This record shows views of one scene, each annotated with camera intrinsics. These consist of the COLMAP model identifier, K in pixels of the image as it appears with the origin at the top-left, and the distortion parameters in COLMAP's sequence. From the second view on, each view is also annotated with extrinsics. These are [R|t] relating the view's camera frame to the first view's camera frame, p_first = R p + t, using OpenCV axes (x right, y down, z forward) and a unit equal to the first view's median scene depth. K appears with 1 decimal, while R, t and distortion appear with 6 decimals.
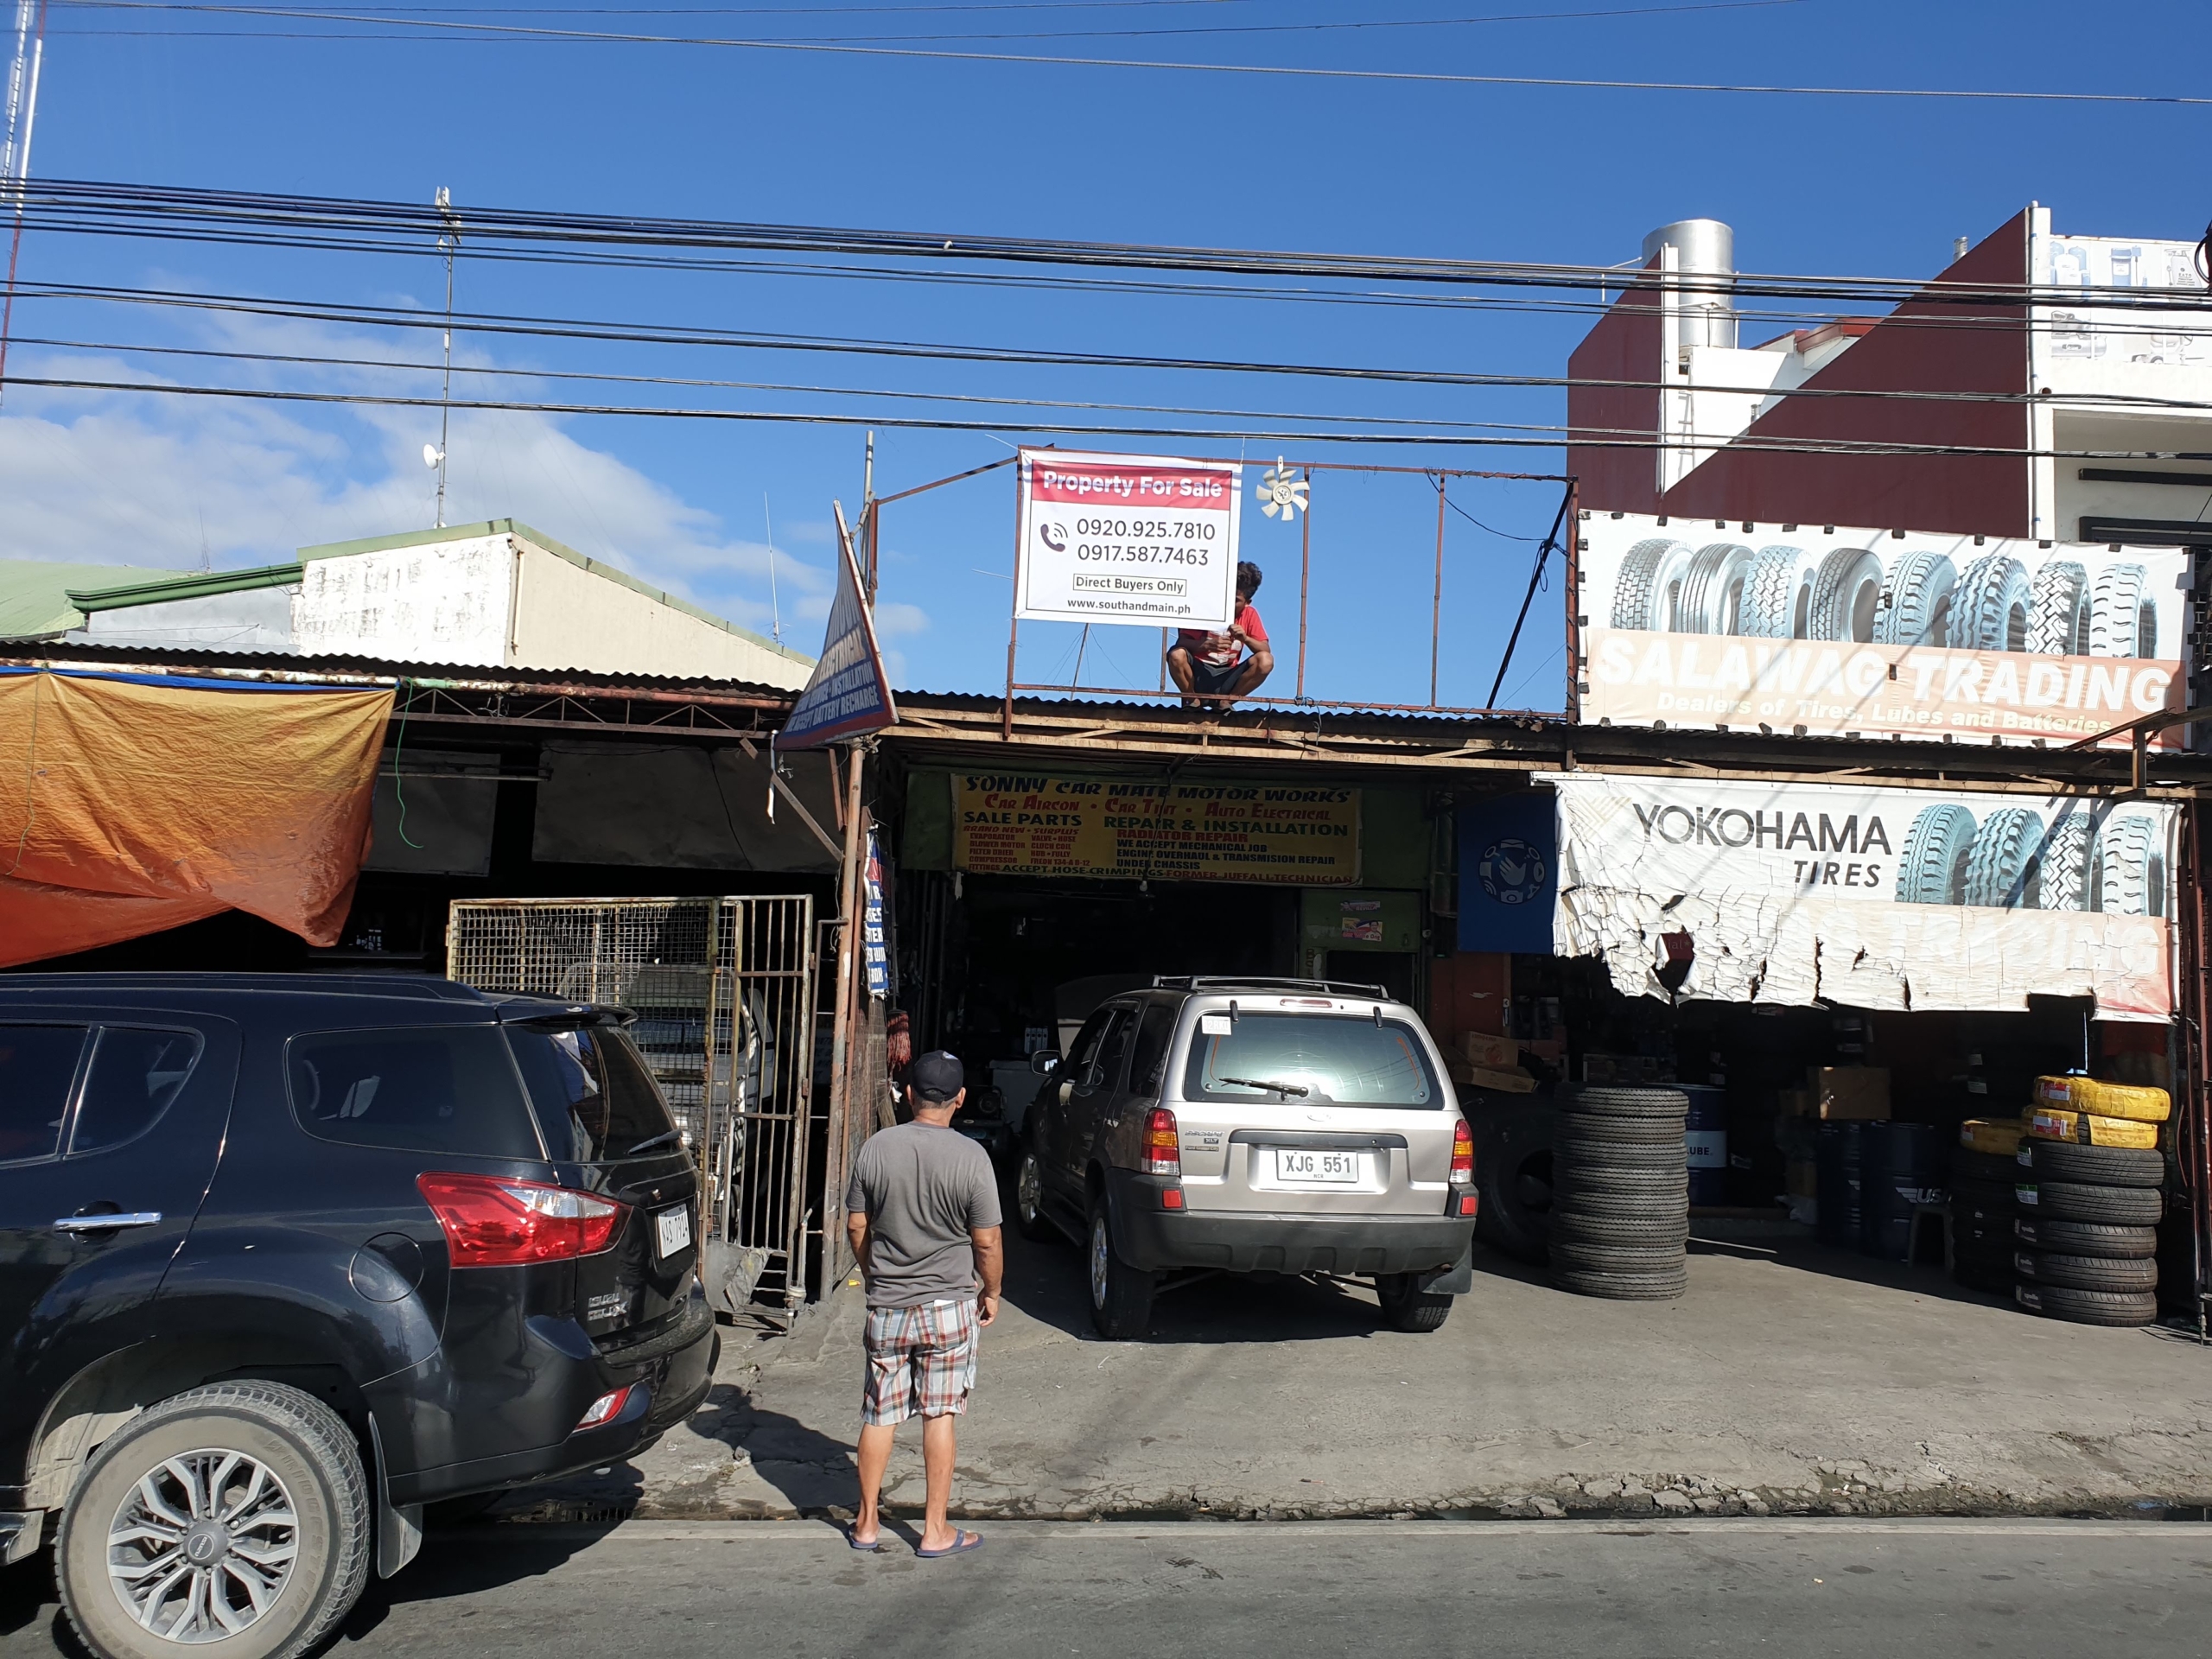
lens RADIAL K [[1711.2, 0, 1115.5], [0, 1711.2, 822.6], [0, 0, 1]] dist [0.012373, -0.010309]
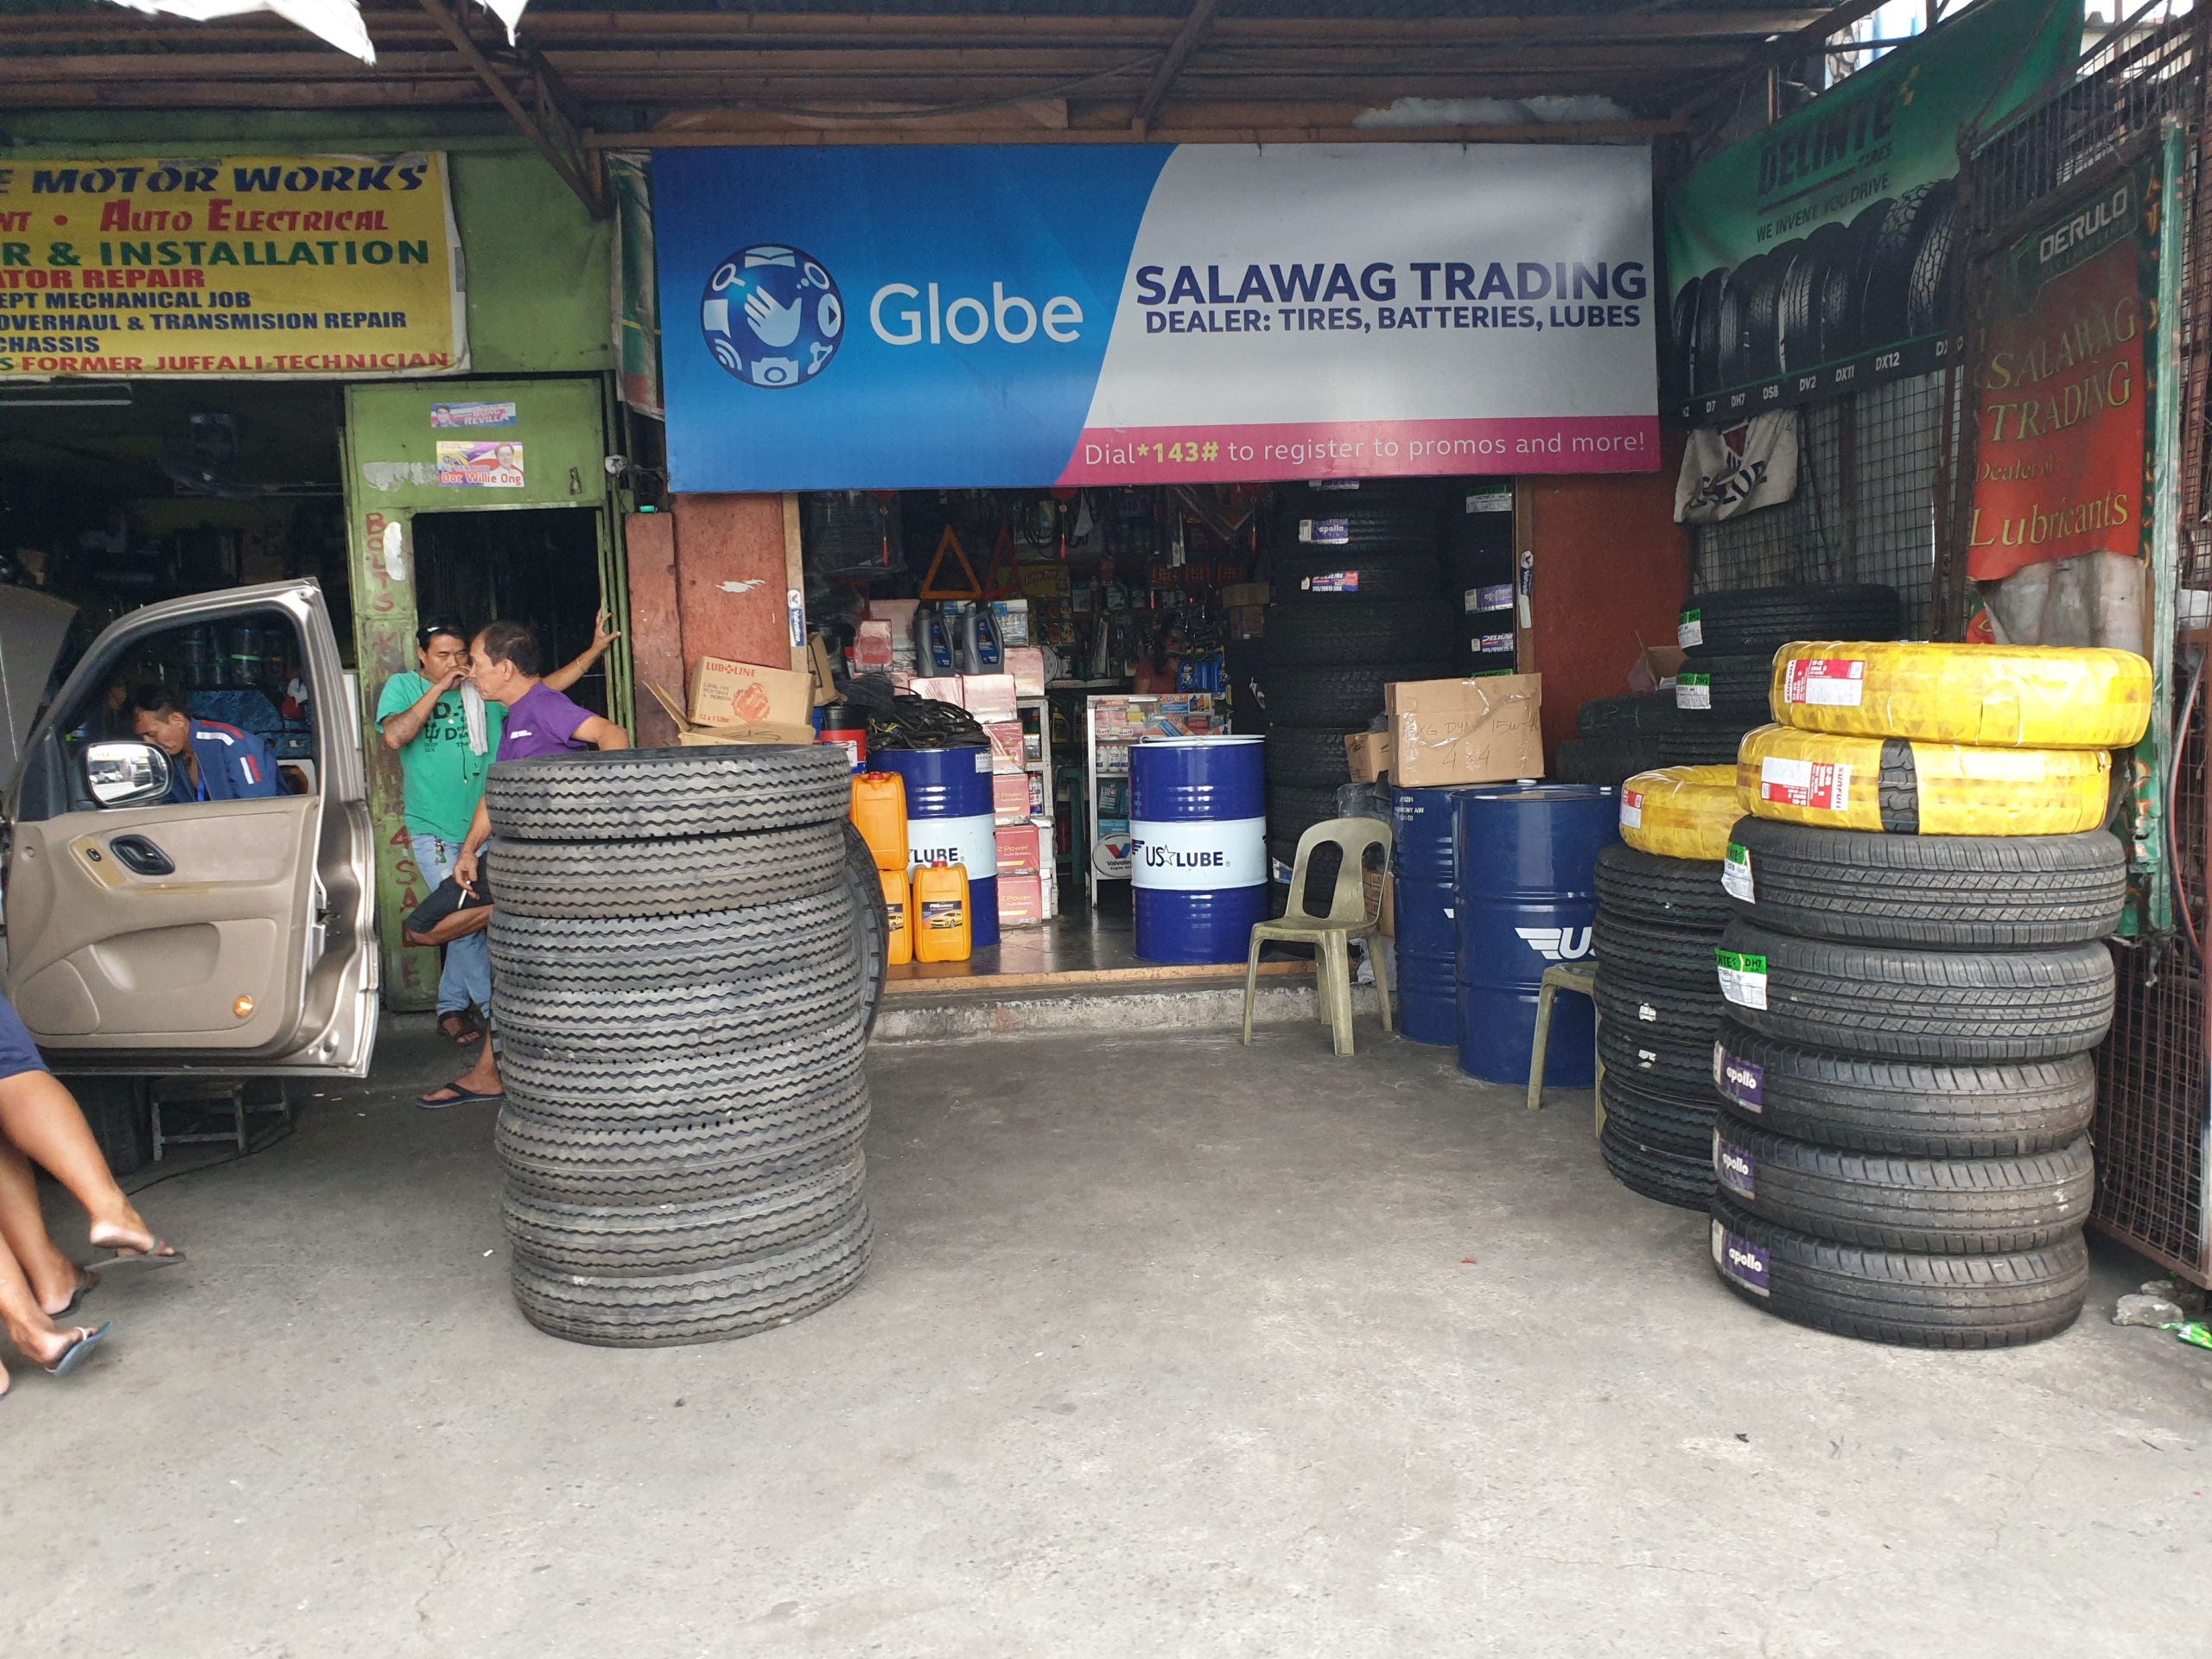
lens RADIAL K [[1721.5, 0, 1106.0], [0, 1721.5, 829.5], [0, 0, 1]] dist [0.004188, 0.000997]
pose [[0.996686, -0.069771, 0.041825, 0.350428], [0.060962, 0.981060, 0.183862, 0.102099], [-0.053861, -0.180703, 0.982062, 0.599550]]
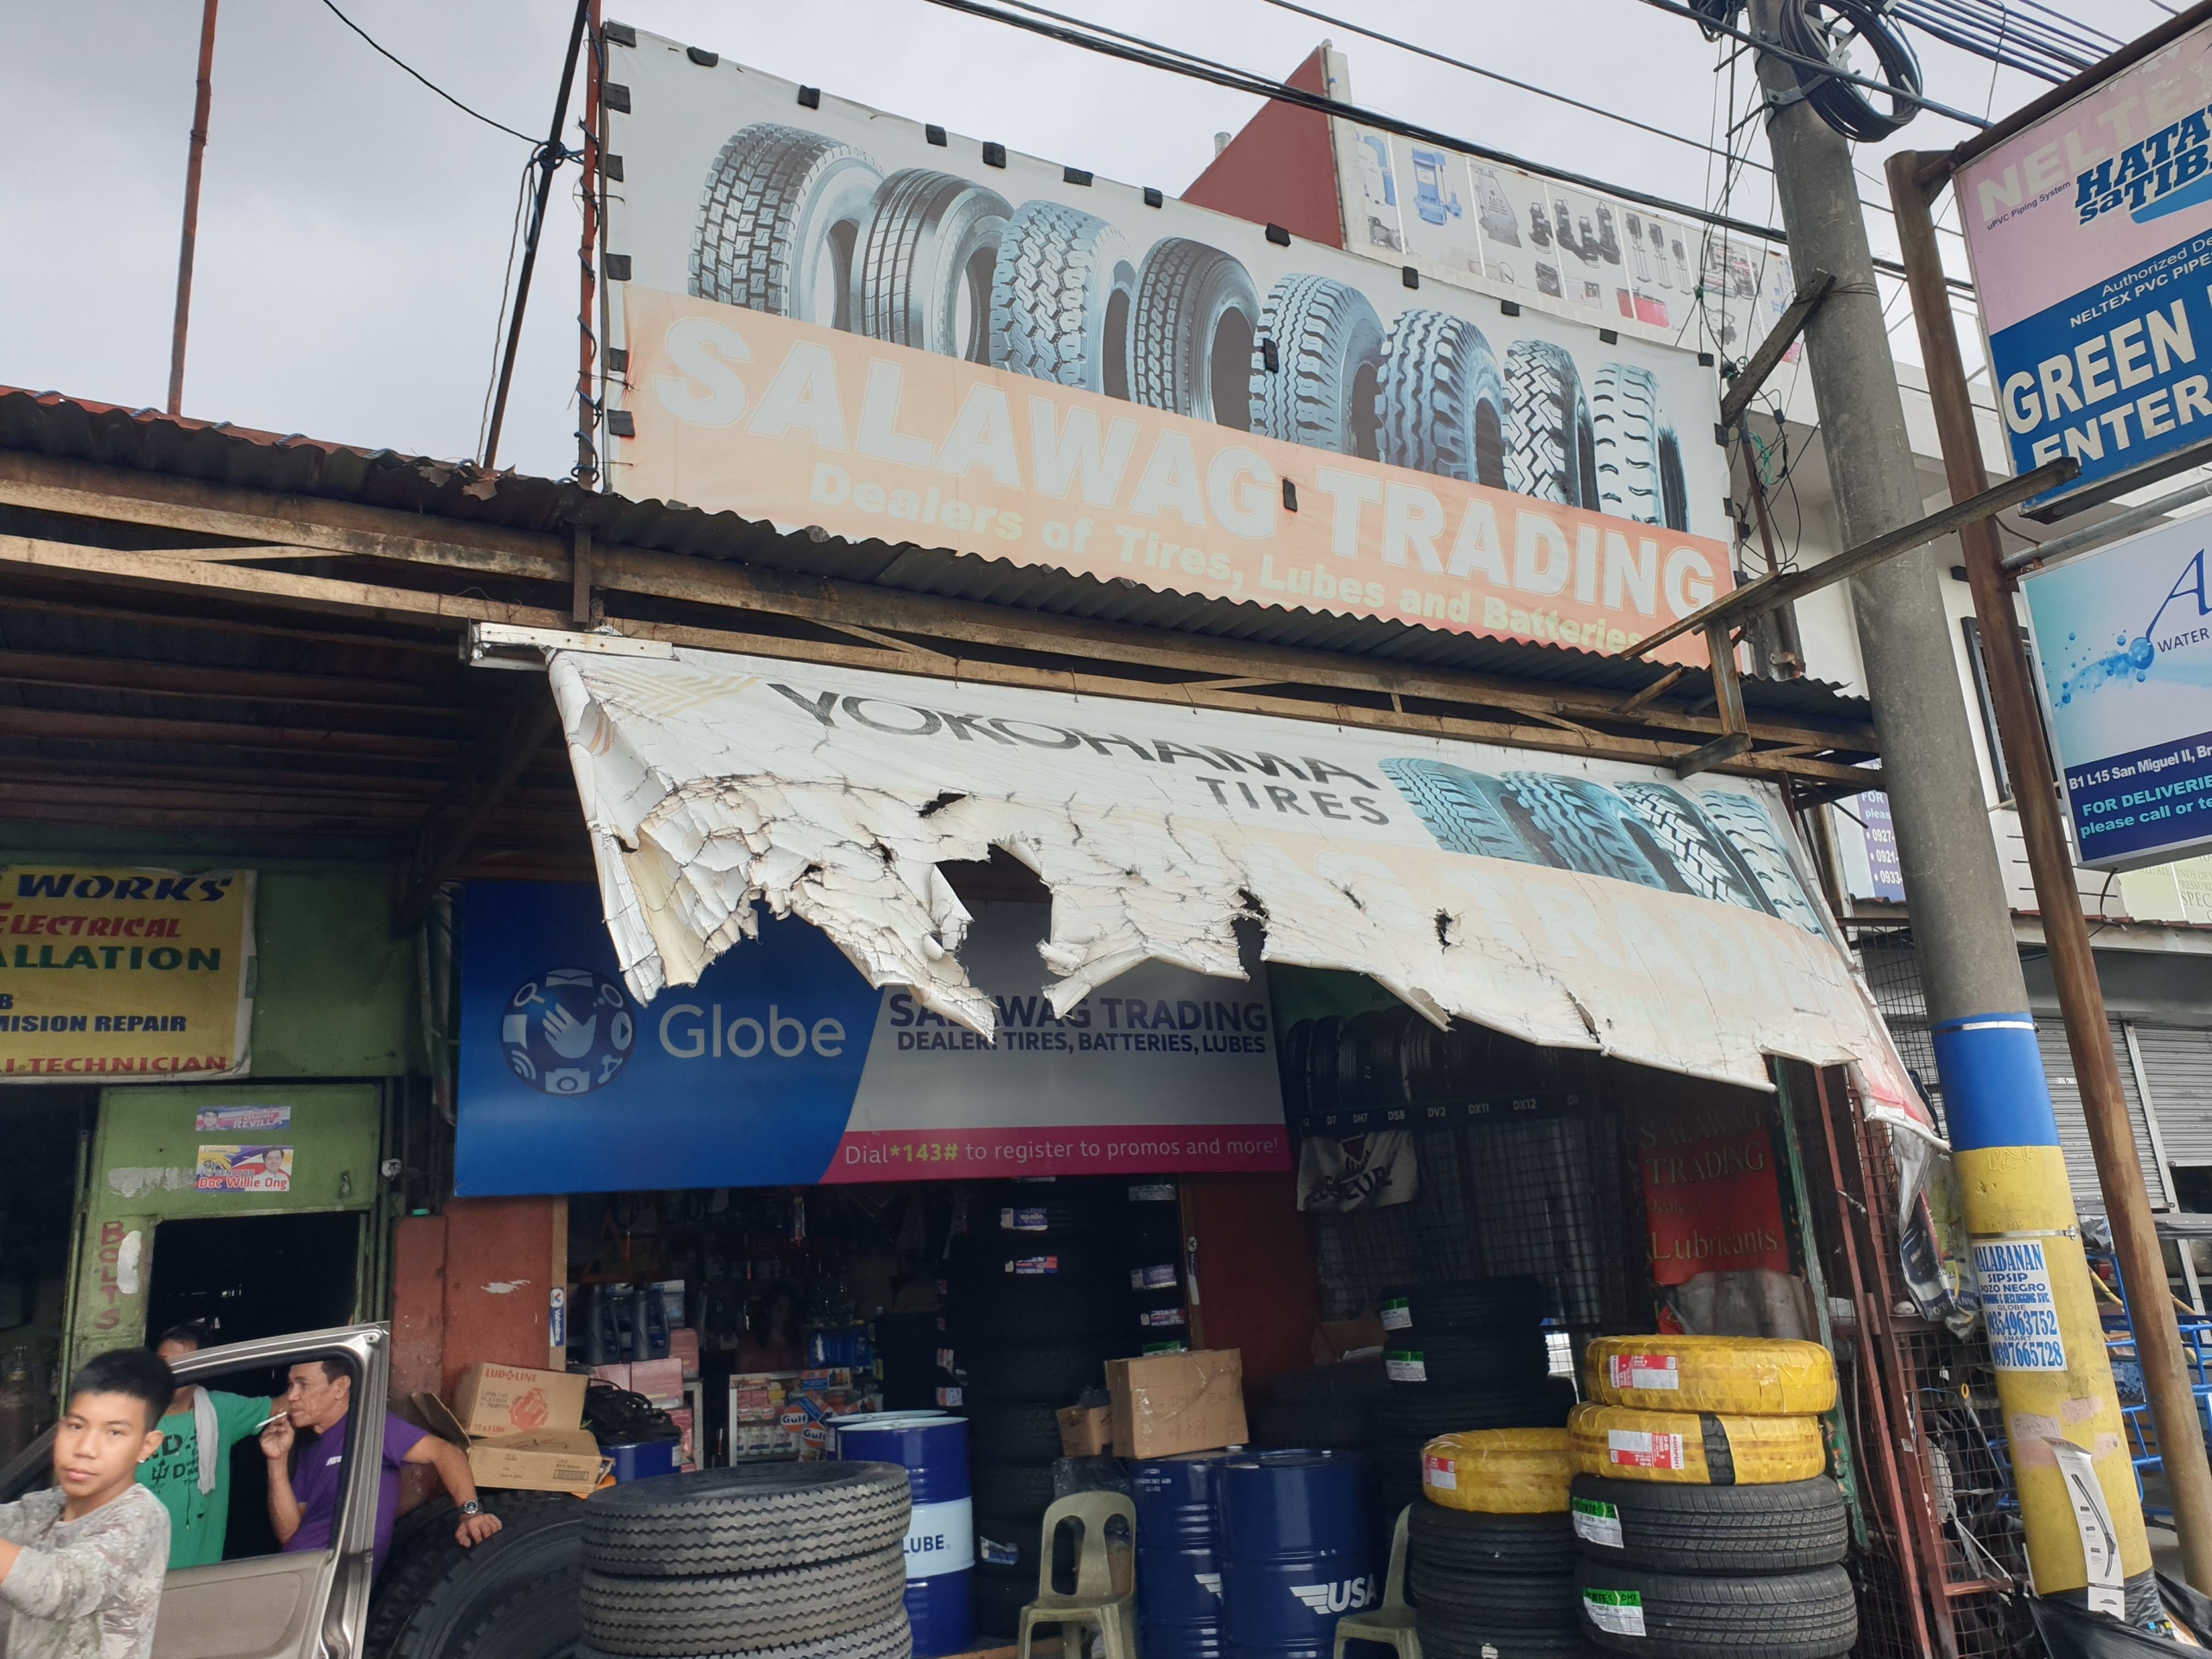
lens RADIAL K [[1752.3, 0, 1098.4], [0, 1752.3, 784.1], [0, 0, 1]] dist [-0.005874, 0.038755]
pose [[0.905120, 0.026877, 0.424307, 0.179701], [0.051454, 0.983739, -0.172073, 0.064667], [-0.422032, 0.177579, 0.889019, 0.541793]]
